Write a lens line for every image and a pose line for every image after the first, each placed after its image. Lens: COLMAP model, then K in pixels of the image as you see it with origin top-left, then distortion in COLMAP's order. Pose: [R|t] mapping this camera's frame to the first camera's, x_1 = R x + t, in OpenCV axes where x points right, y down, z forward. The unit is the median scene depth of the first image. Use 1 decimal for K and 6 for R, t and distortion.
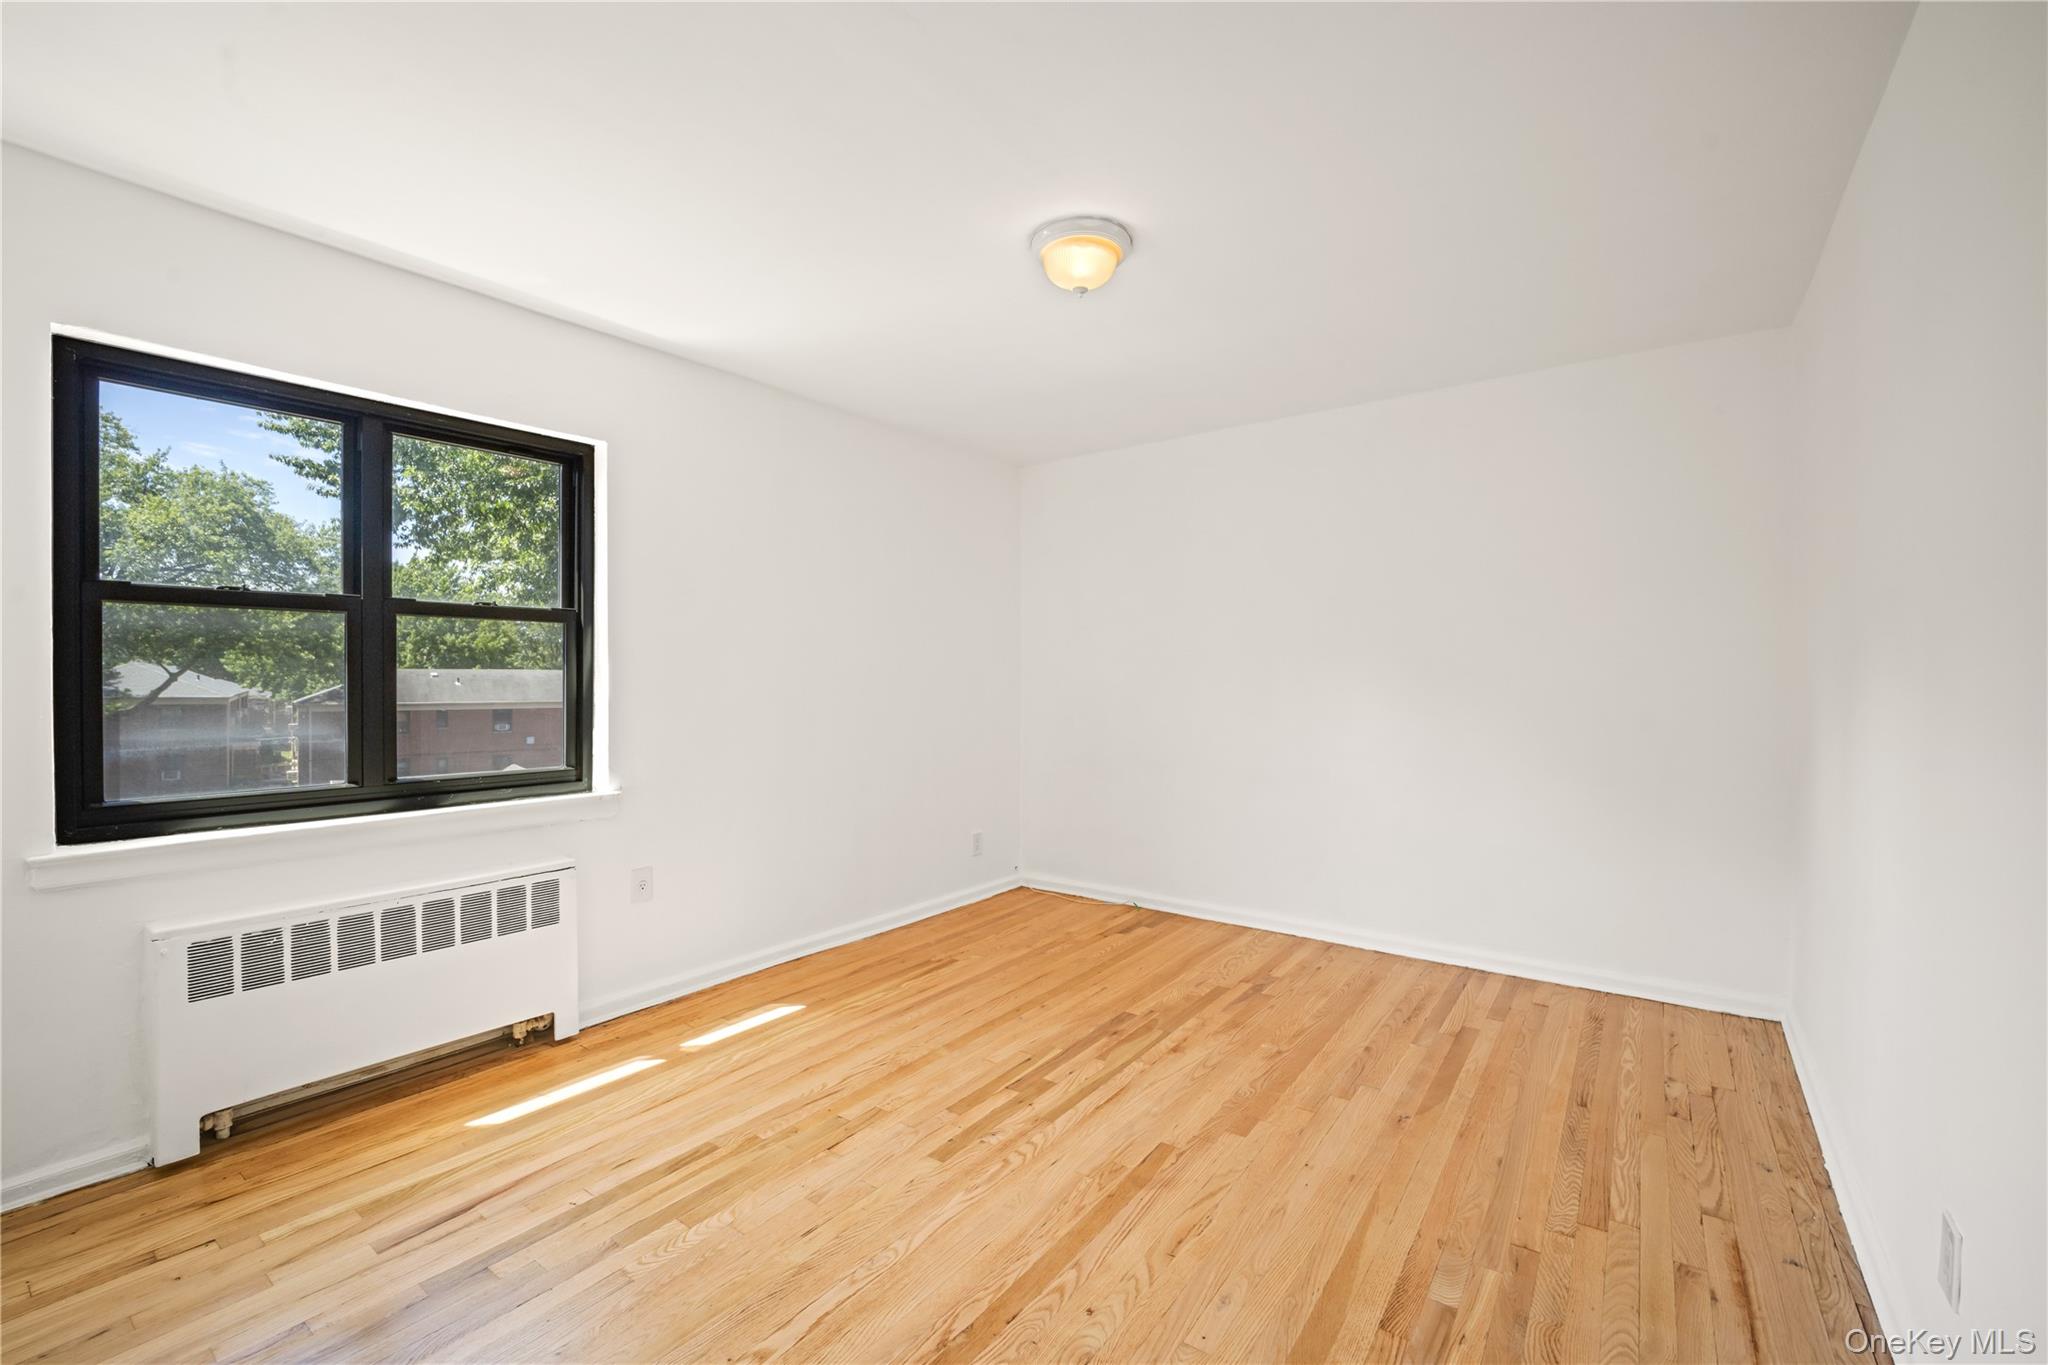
lens RADIAL K [[847.0, 0, 1027.9], [0, 847.0, 683.4], [0, 0, 1]] dist [-0.011528, -0.000655]
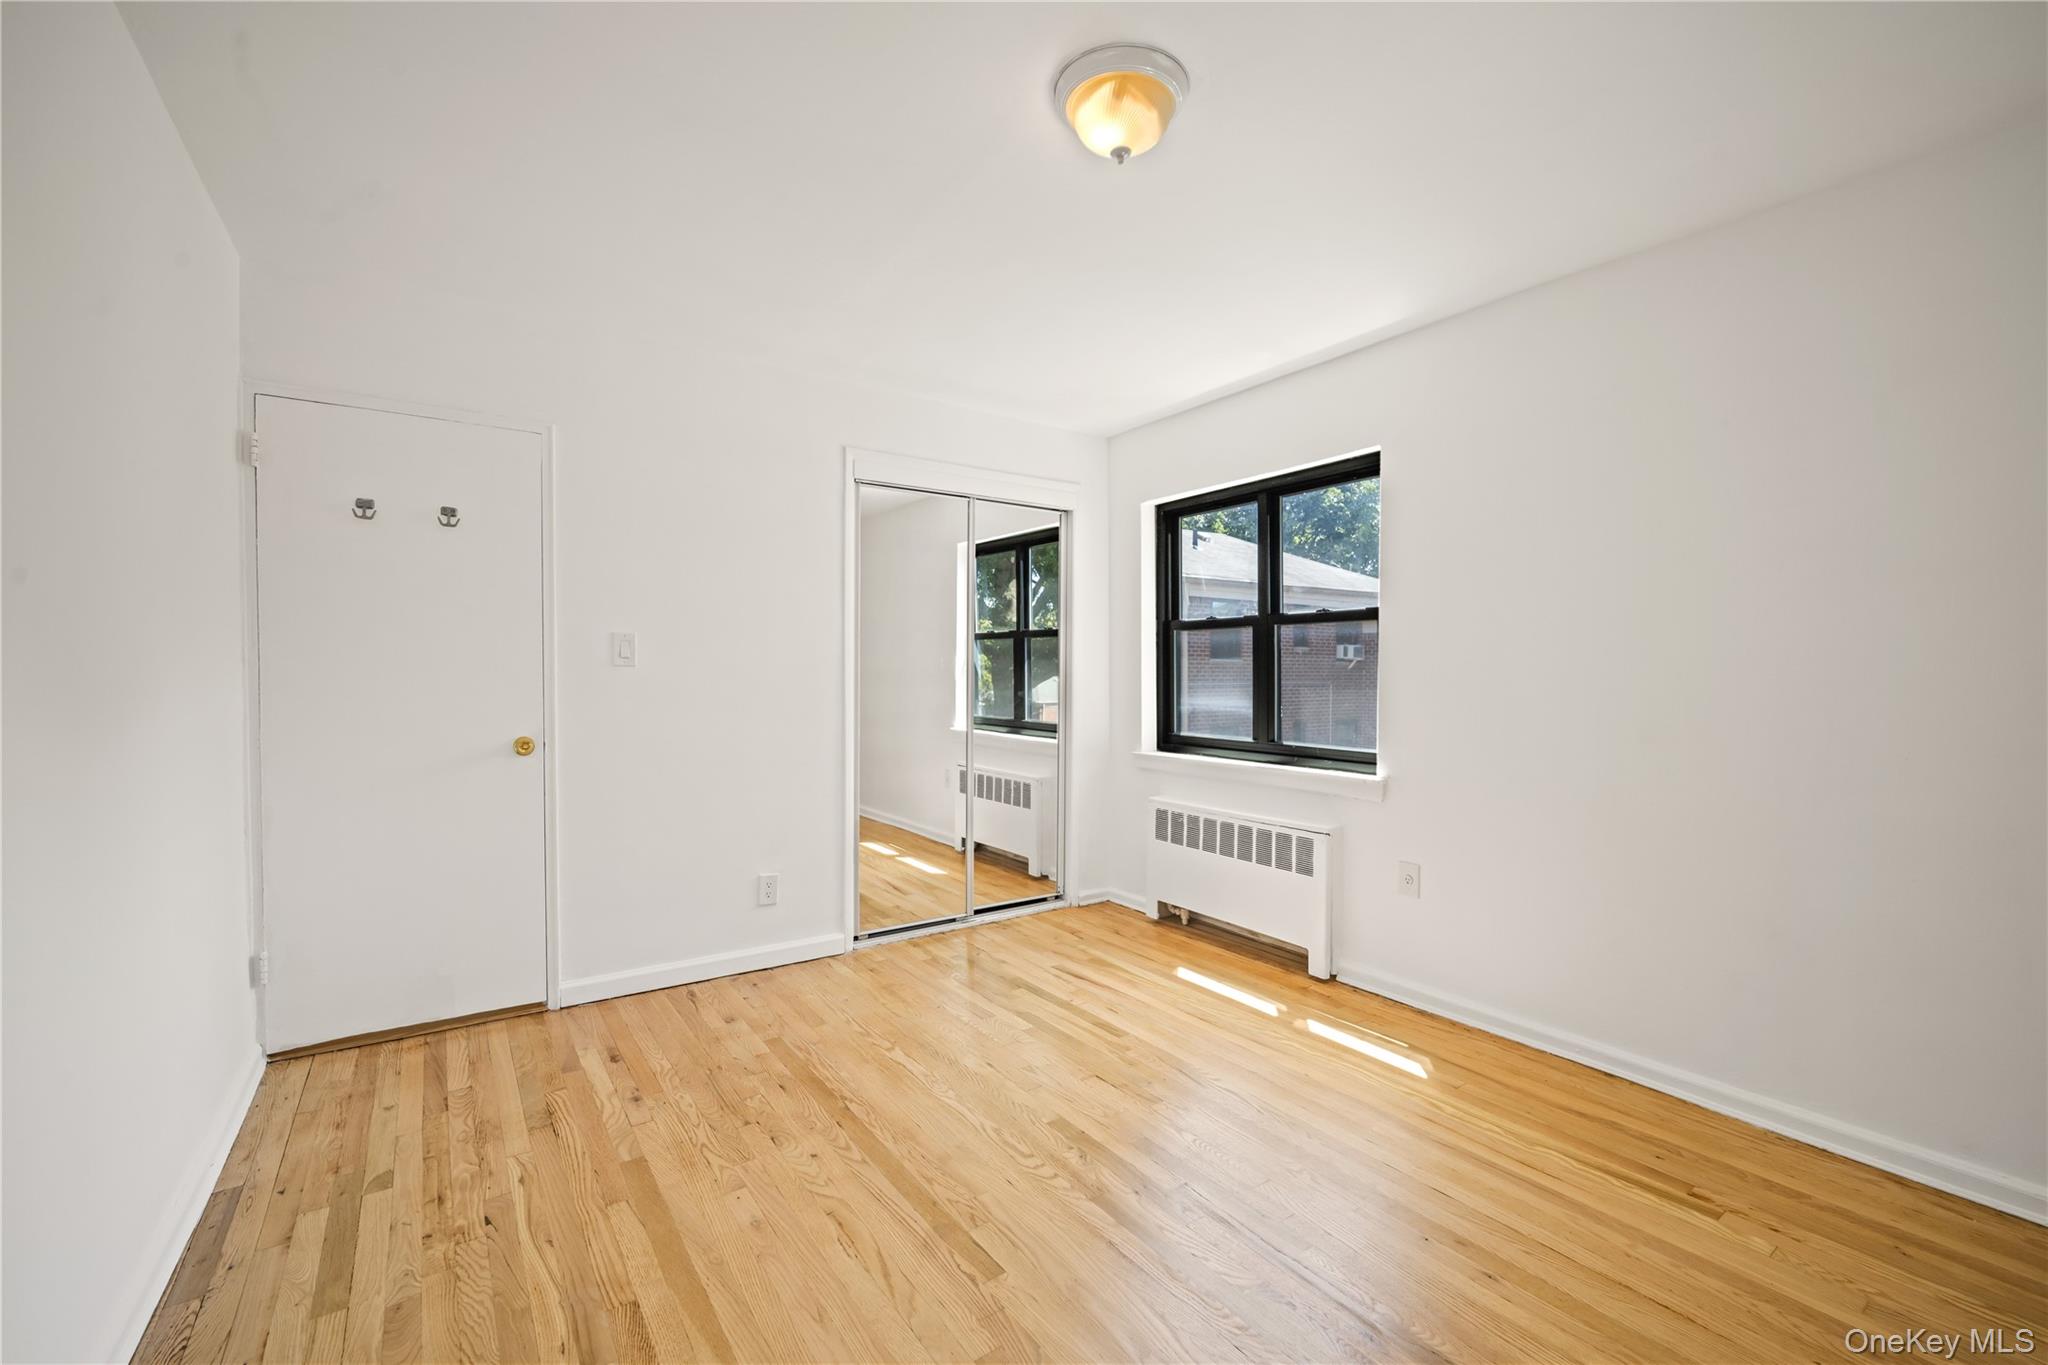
lens RADIAL K [[847.0, 0, 1027.9], [0, 847.0, 683.4], [0, 0, 1]] dist [-0.011528, -0.000655]
pose [[-0.320492, 0.013398, -0.947156, 0.883039], [-0.007181, 0.999837, 0.016573, -0.004213], [0.947224, 0.012113, -0.320344, 1.276524]]
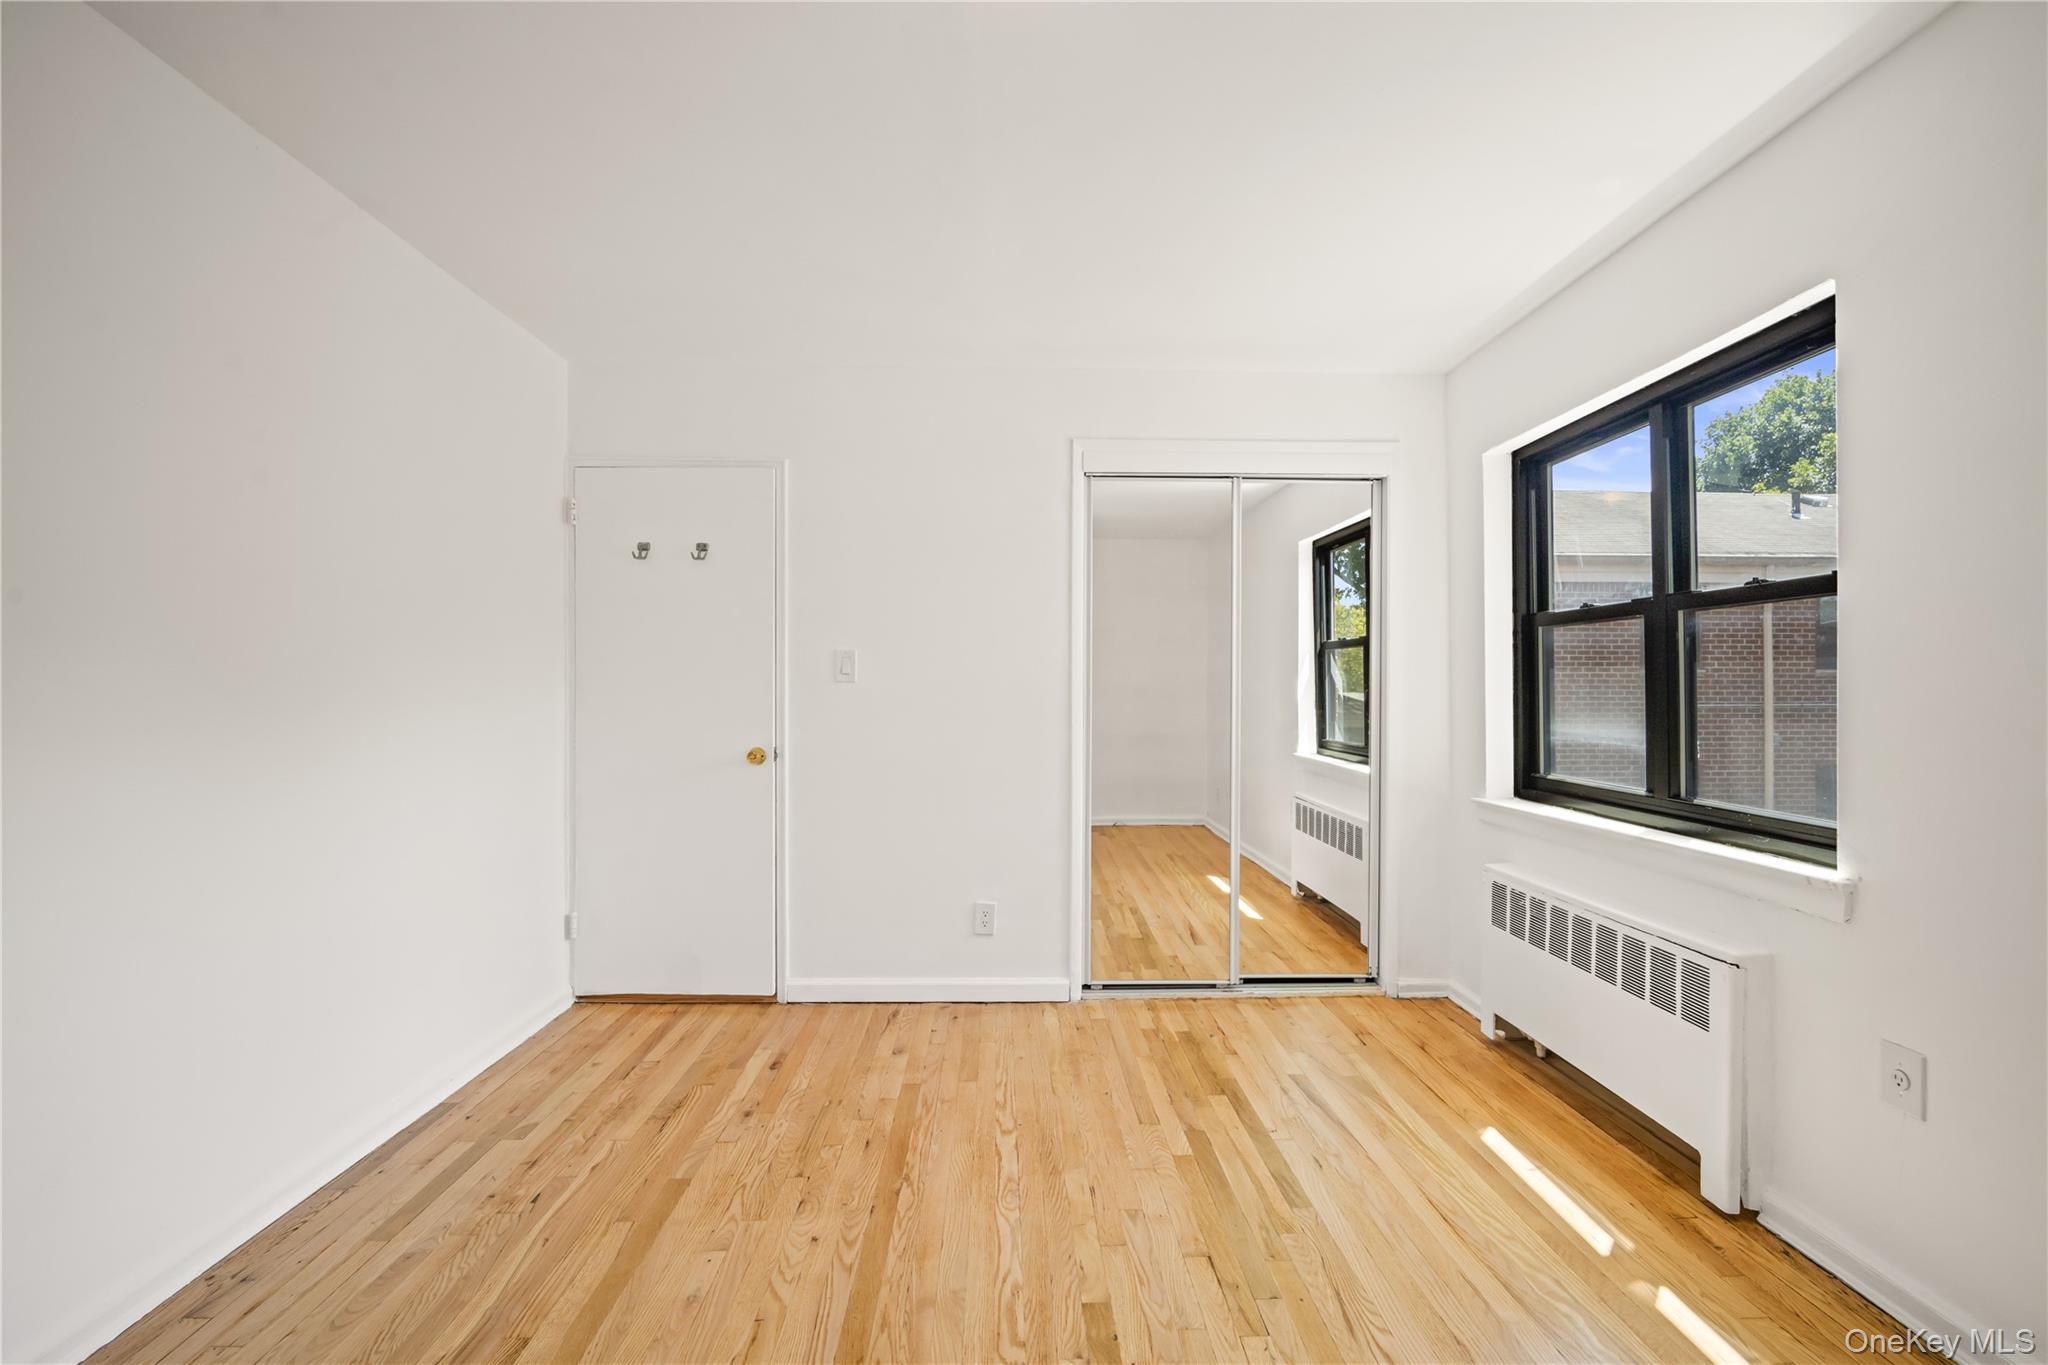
lens RADIAL K [[847.0, 0, 1027.9], [0, 847.0, 683.4], [0, 0, 1]] dist [-0.011528, -0.000655]
pose [[-0.789171, -0.003190, -0.614165, 0.405623], [-0.003947, 0.999992, -0.000122, -0.003206], [0.614161, 0.002328, -0.789178, 1.536789]]
